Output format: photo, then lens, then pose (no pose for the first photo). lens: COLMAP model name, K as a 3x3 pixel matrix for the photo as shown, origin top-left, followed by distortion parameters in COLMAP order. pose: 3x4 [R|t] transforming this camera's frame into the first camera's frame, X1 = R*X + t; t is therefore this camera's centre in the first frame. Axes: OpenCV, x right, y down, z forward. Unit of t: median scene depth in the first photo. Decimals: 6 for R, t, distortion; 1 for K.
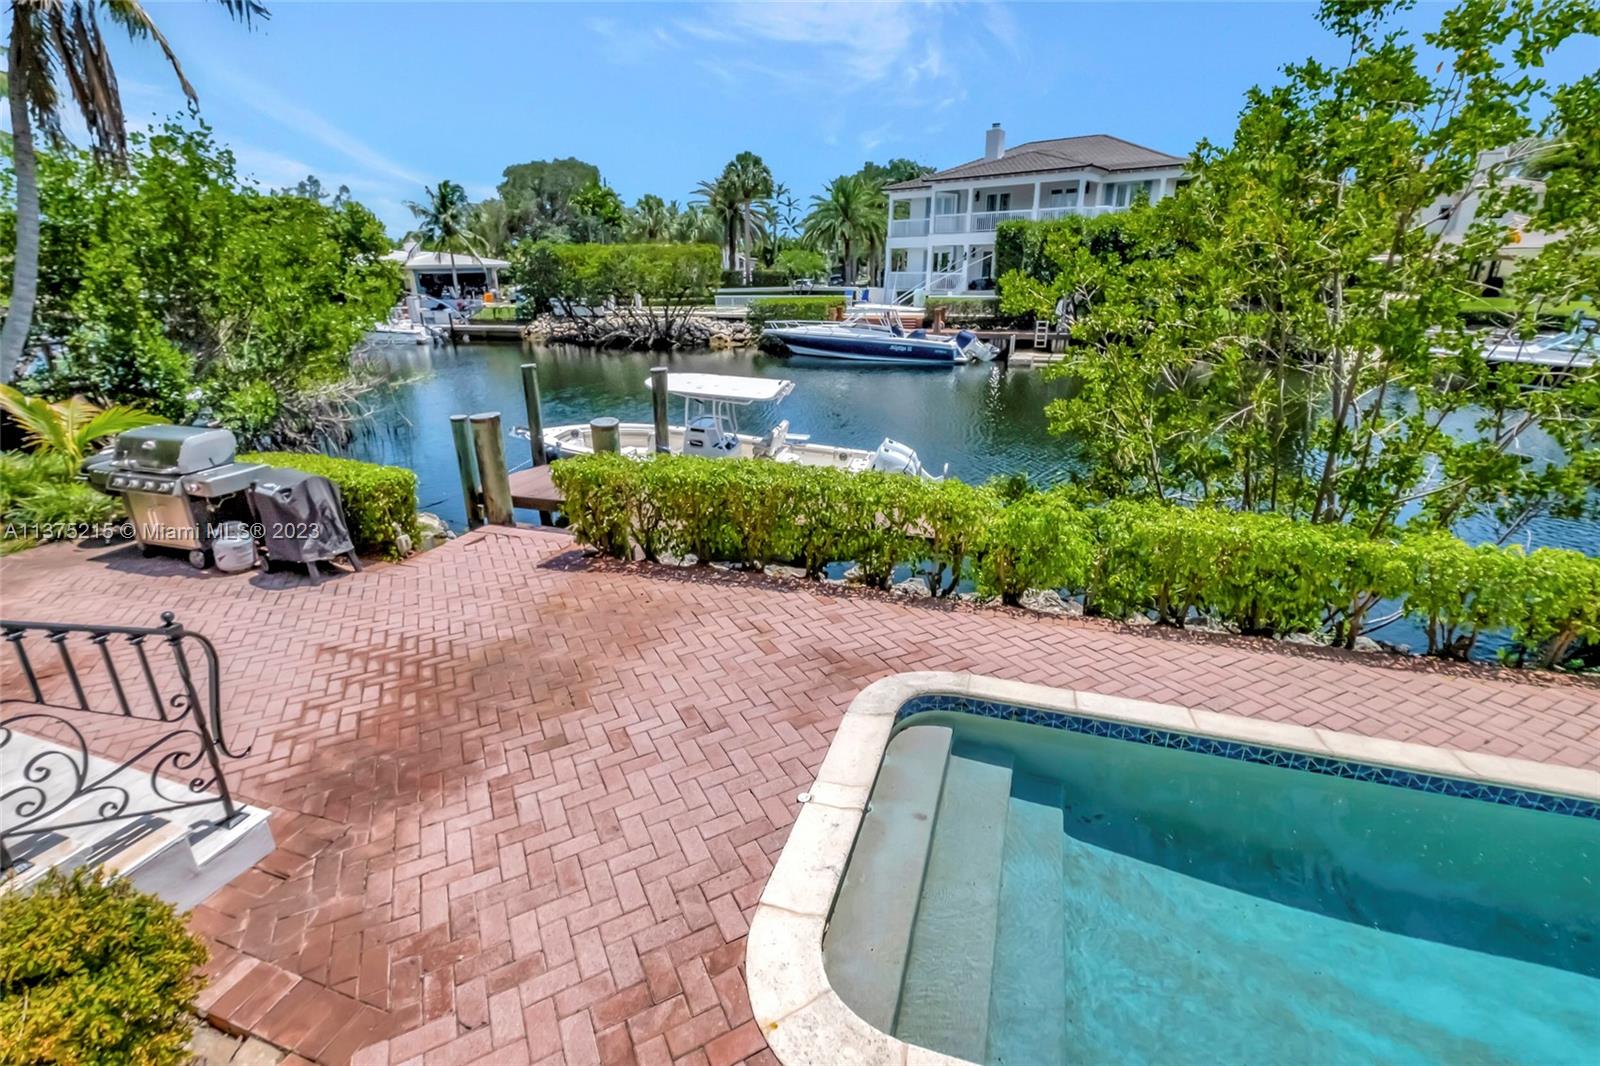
lens RADIAL K [[712.3, 0, 784.2], [0, 712.3, 524.3], [0, 0, 1]] dist [0.001020, -0.005635]
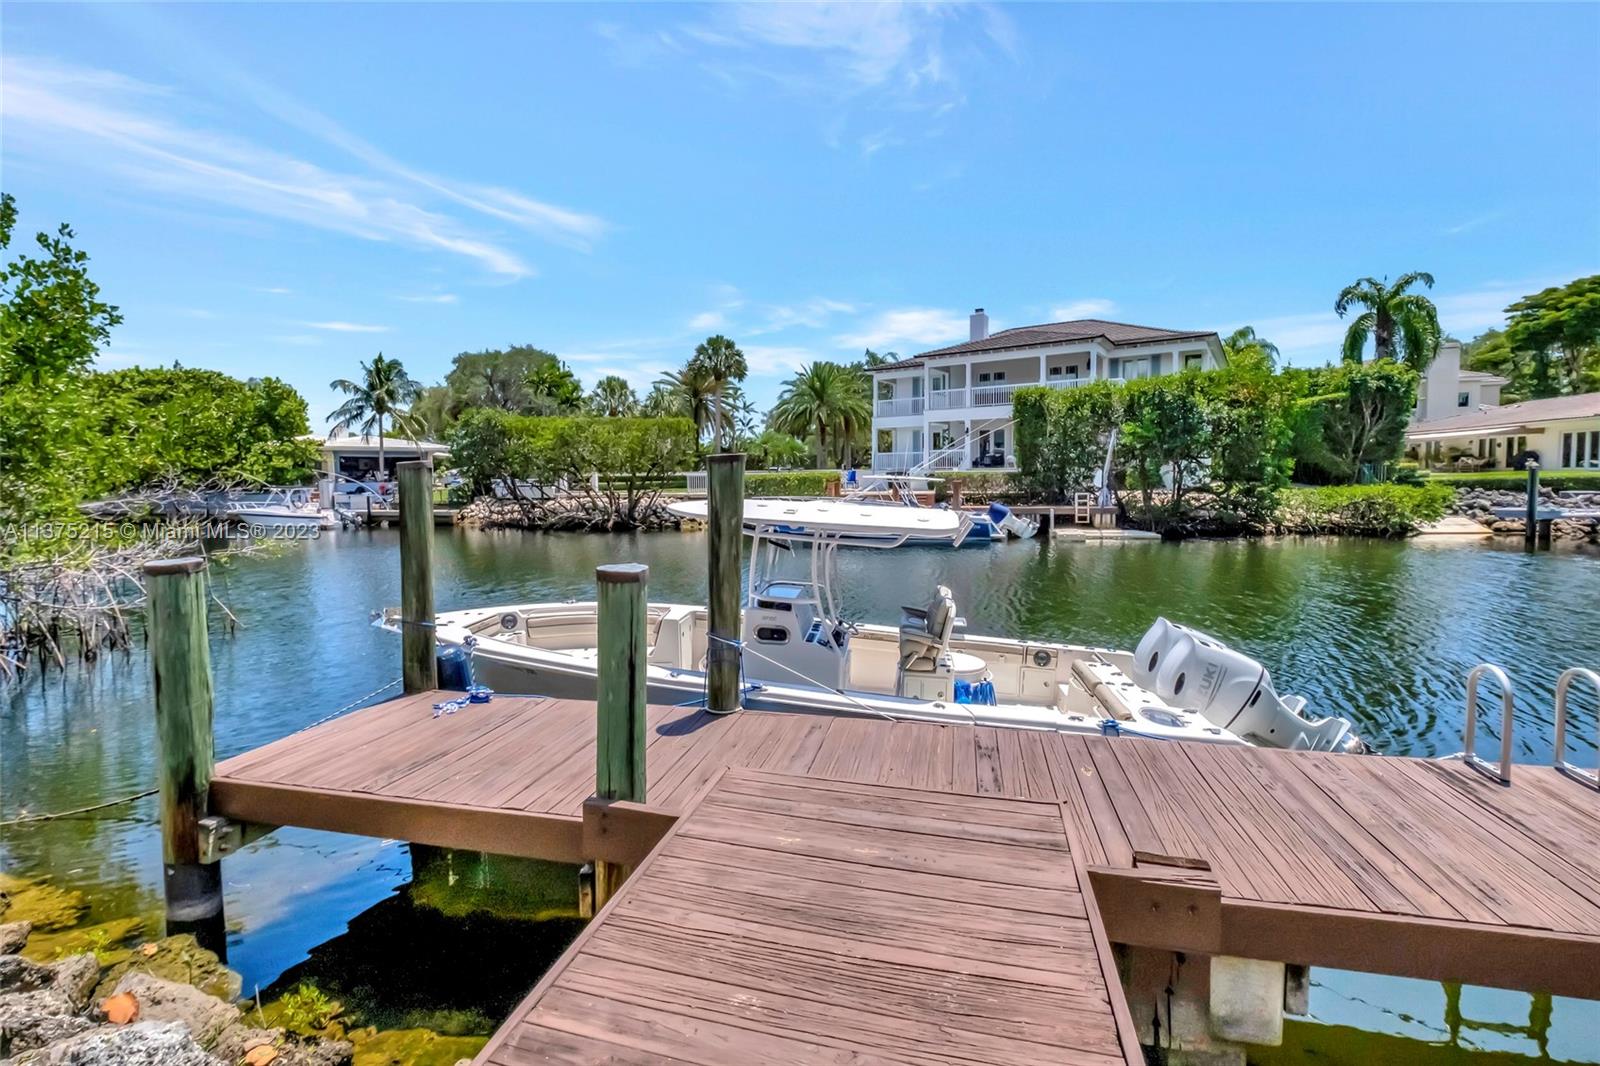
lens RADIAL K [[712.3, 0, 784.2], [0, 712.3, 524.3], [0, 0, 1]] dist [0.001020, -0.005635]
pose [[0.996595, -0.003511, 0.082372, -0.048844], [0.026308, 0.960407, -0.277357, -0.016575], [-0.078137, 0.278579, 0.957229, 0.167775]]
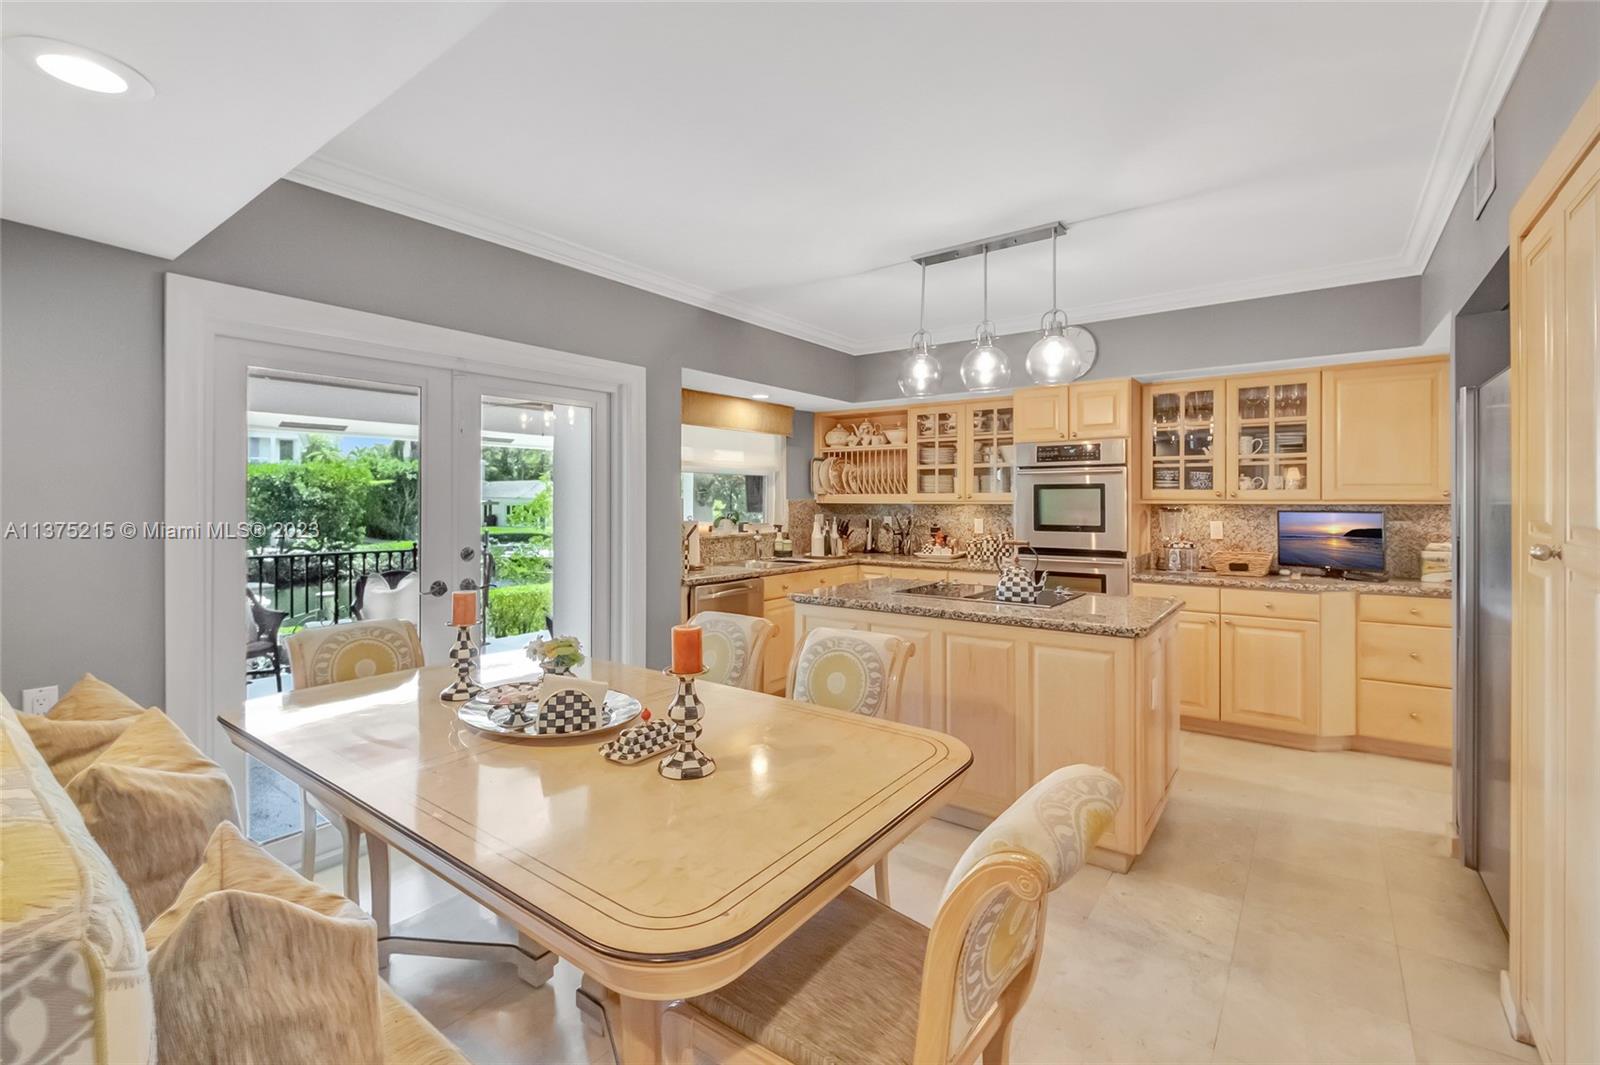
lens RADIAL K [[699.2, 0, 796.3], [0, 699.2, 505.8], [0, 0, 1]] dist [-0.003852, -0.000959]
pose [[0.296461, 0.014835, 0.954930, -0.271776], [0.314957, 0.942424, -0.112421, 0.028502], [-0.901617, 0.334090, 0.274719, -0.071358]]
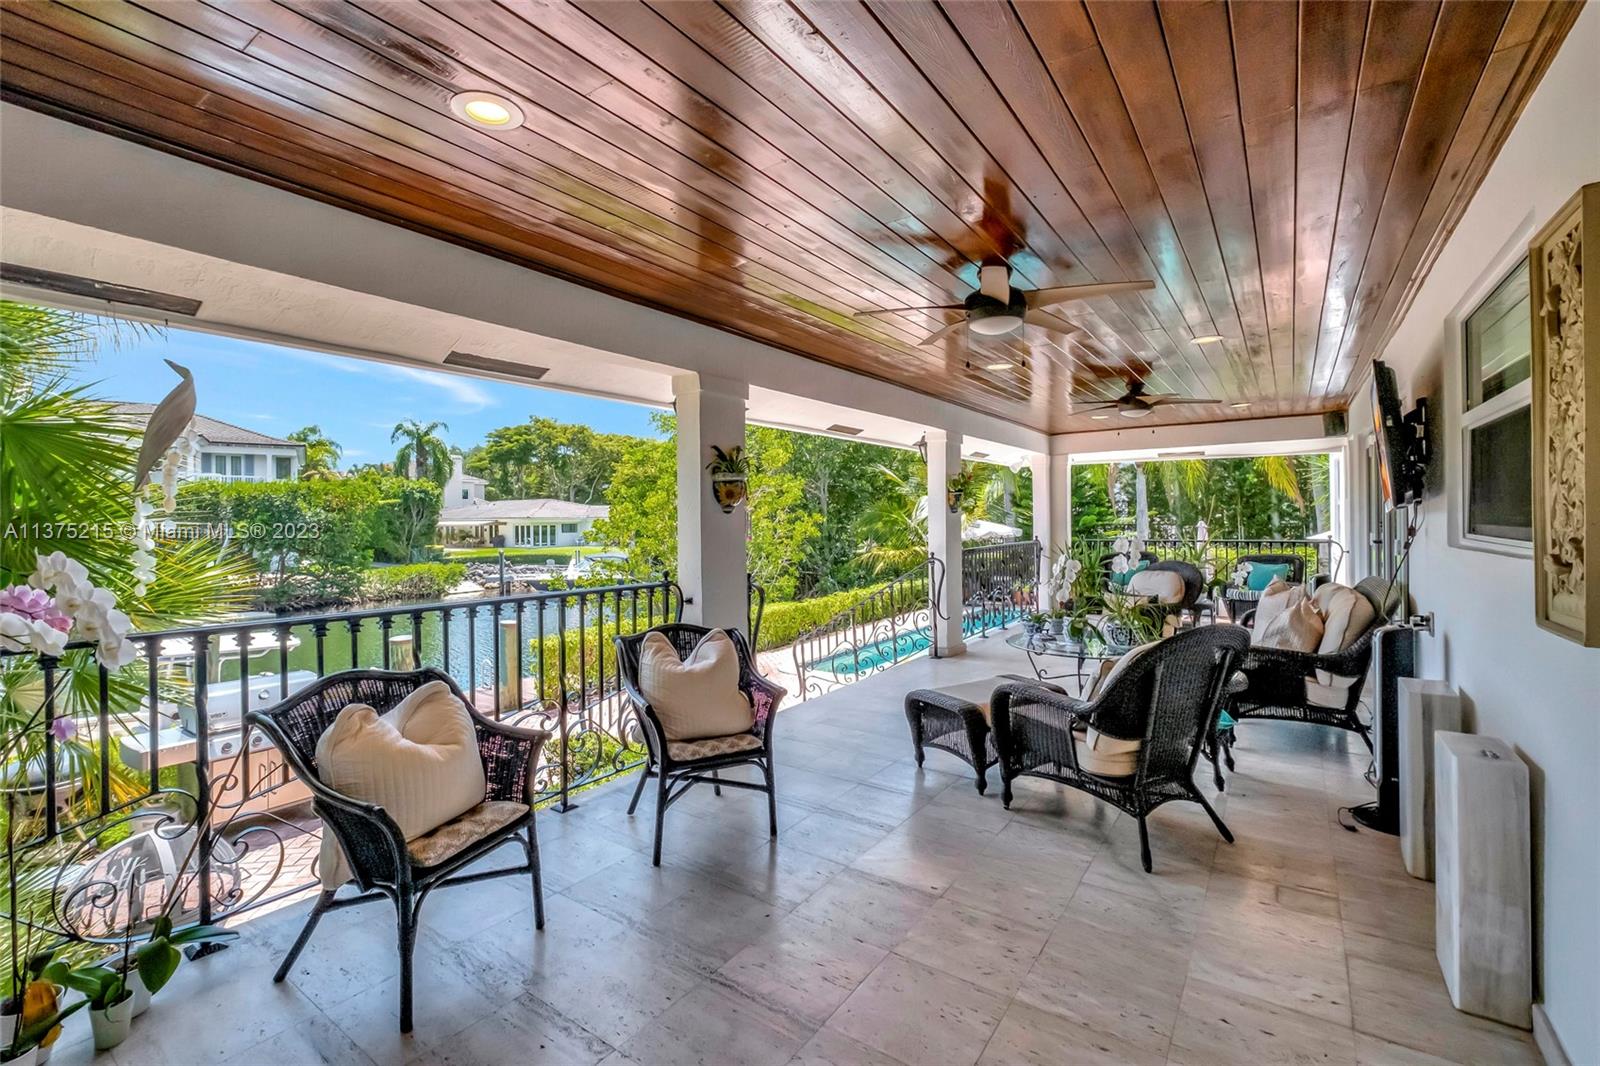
lens RADIAL K [[693.4, 0, 794.1], [0, 693.4, 526.8], [0, 0, 1]] dist [-0.001796, -0.000455]
pose [[0.278687, 0.007869, 0.960350, -0.228038], [0.328008, 0.939056, -0.102880, 0.000515], [-0.902632, 0.343674, 0.259122, 0.012845]]
